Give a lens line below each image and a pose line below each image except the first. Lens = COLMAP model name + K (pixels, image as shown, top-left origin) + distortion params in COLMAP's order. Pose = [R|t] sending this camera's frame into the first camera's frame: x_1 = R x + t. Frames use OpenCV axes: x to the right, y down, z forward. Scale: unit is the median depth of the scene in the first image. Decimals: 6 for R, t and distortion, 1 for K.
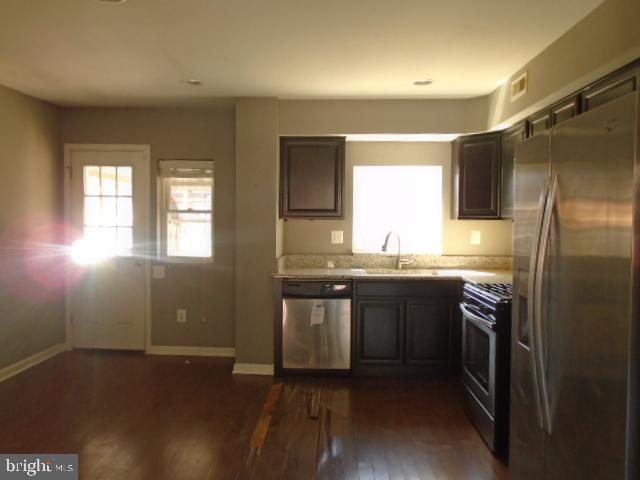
lens RADIAL K [[487.2, 0, 318.9], [0, 487.2, 242.8], [0, 0, 1]] dist [-0.001695, -0.006605]
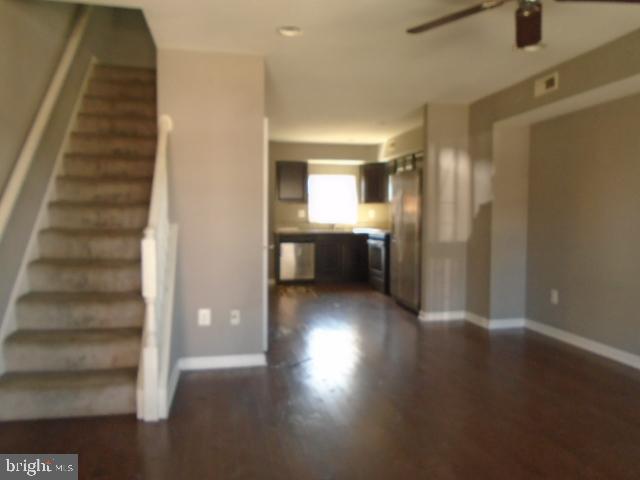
lens RADIAL K [[487.2, 0, 321.5], [0, 487.2, 237.8], [0, 0, 1]] dist [-0.001695, -0.006605]
pose [[0.970153, -0.011290, 0.242230, -0.372865], [0.010885, 0.999936, 0.003011, 0.083461], [-0.242249, -0.000285, 0.970214, -0.909361]]
